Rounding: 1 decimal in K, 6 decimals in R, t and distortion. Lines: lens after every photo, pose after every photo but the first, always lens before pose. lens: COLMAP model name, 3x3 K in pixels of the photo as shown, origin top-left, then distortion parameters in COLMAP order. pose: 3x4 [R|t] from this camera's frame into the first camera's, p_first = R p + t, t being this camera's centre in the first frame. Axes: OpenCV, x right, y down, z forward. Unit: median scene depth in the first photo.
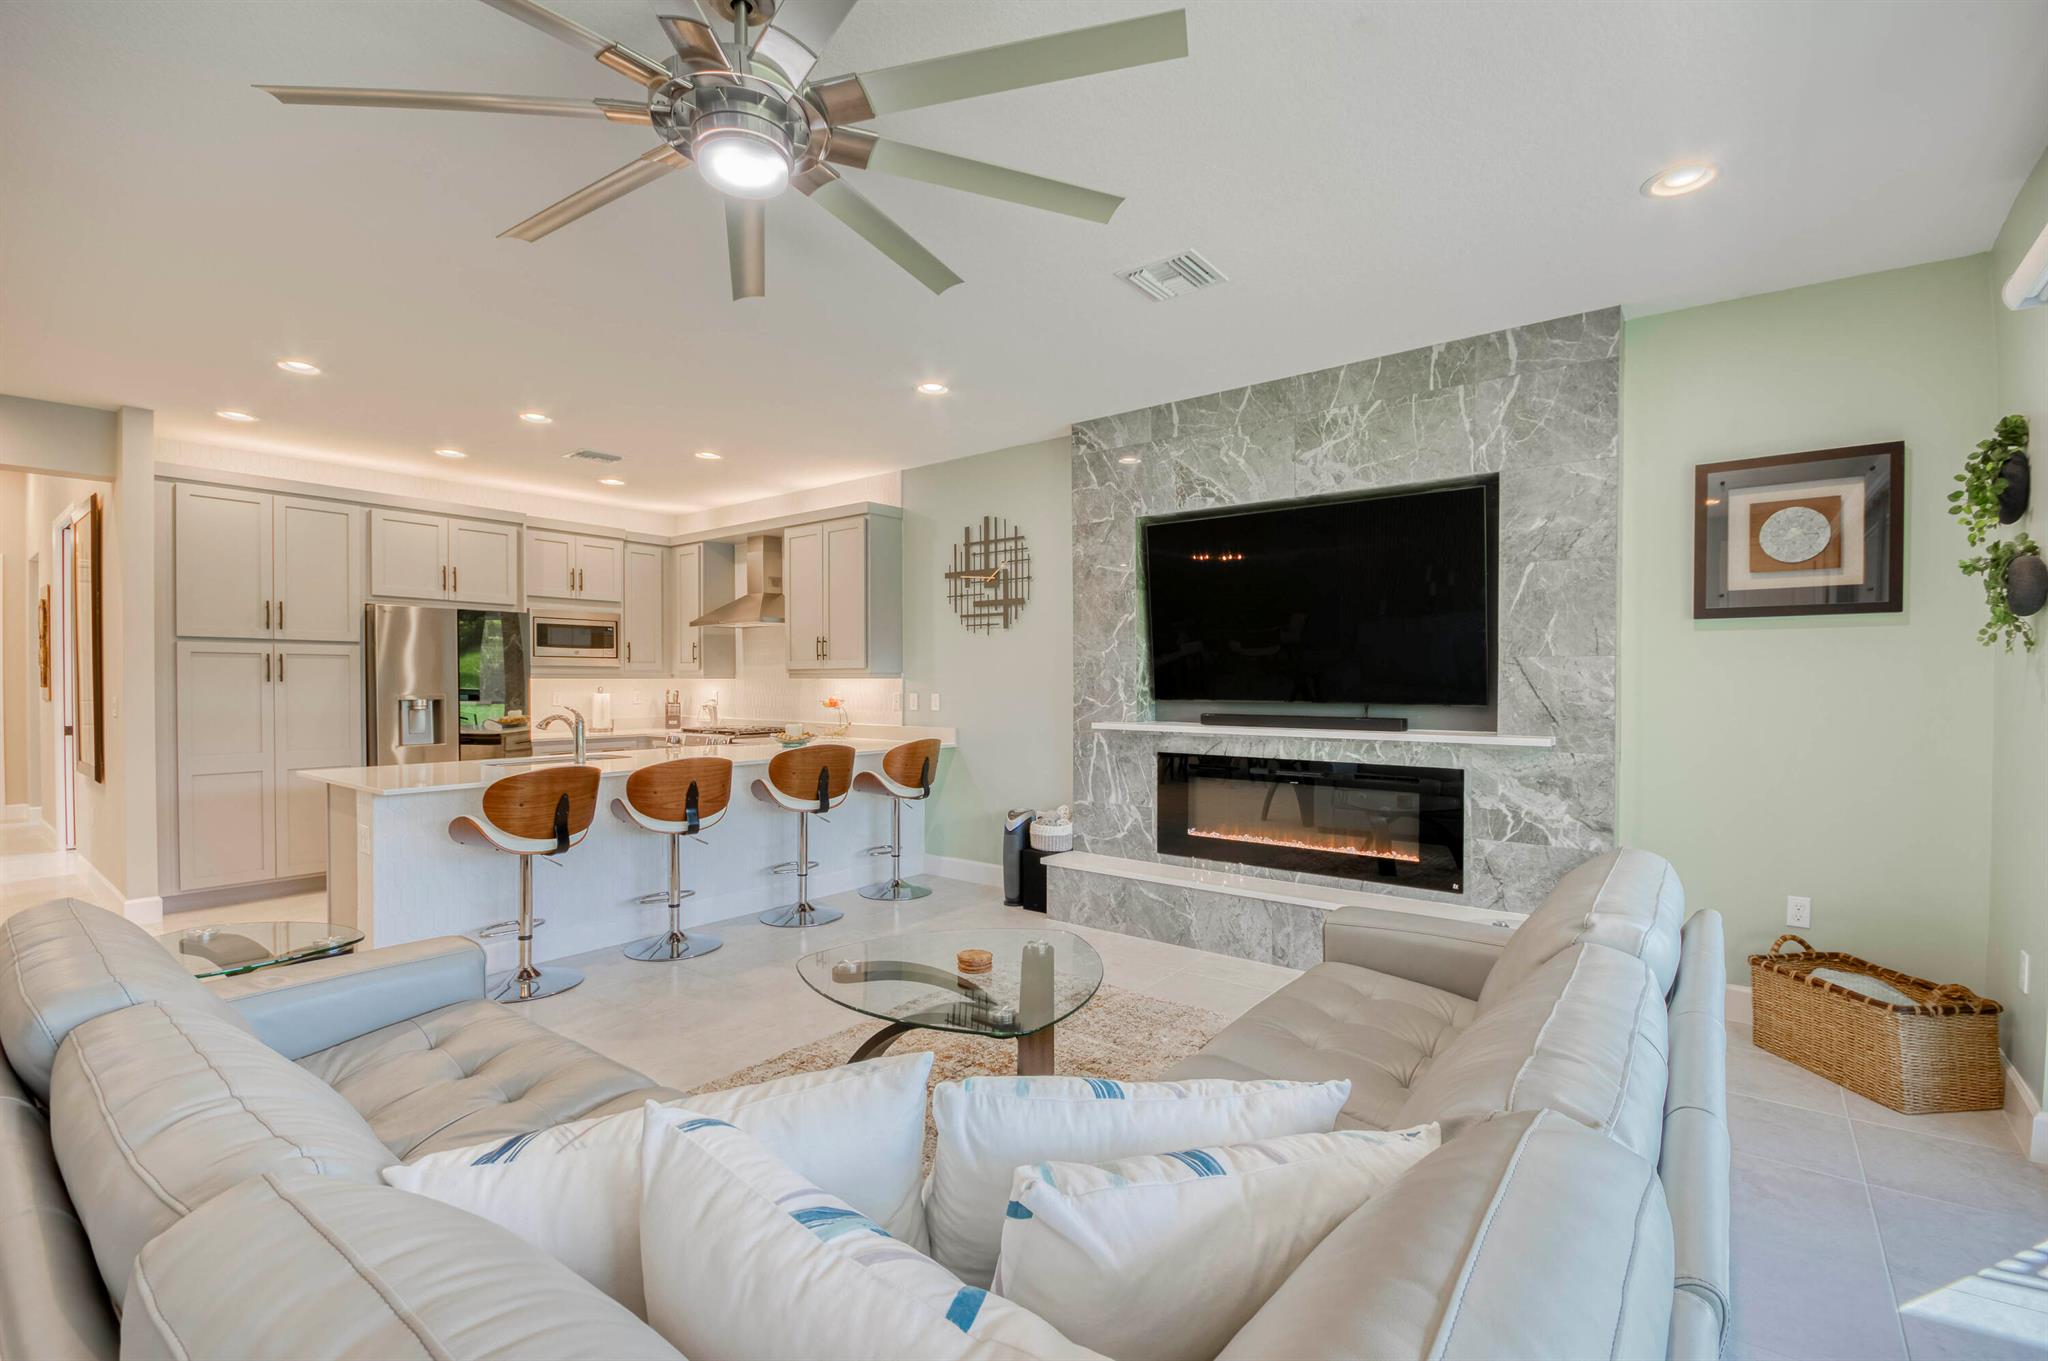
lens RADIAL K [[901.1, 0, 1031.0], [0, 901.1, 695.0], [0, 0, 1]] dist [-0.000402, -0.003215]
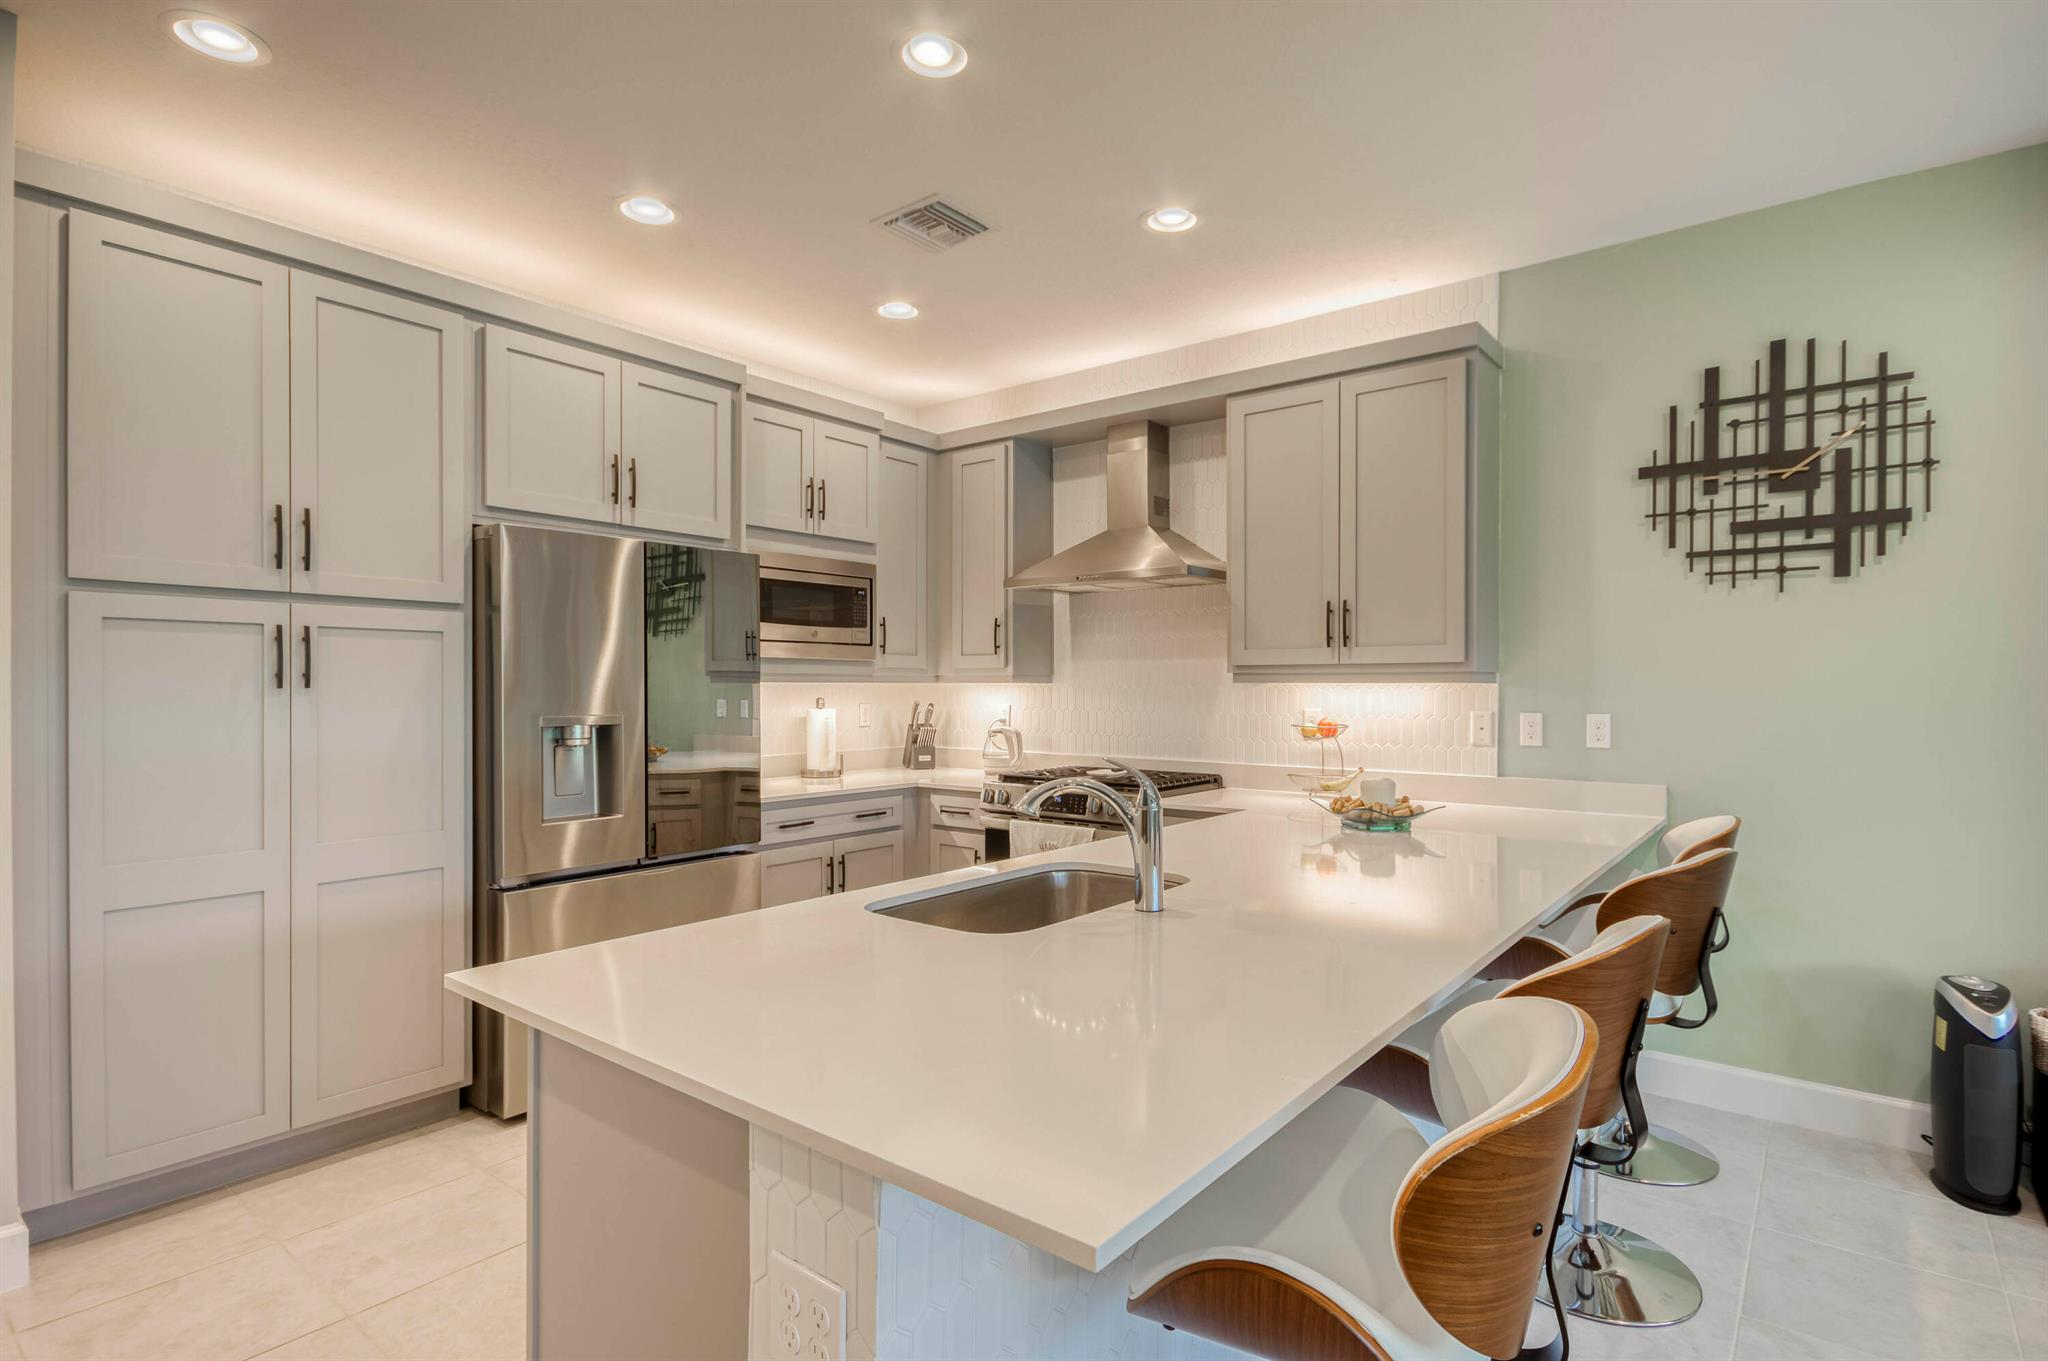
lens RADIAL K [[1034.6, 0, 1032.0], [0, 1034.6, 697.5], [0, 0, 1]] dist [0.019335, -0.004945]
pose [[0.999935, 0.002258, -0.011197, -0.444245], [-0.002329, 0.999977, -0.006332, -0.007142], [0.011182, 0.006358, 0.999917, 0.461500]]
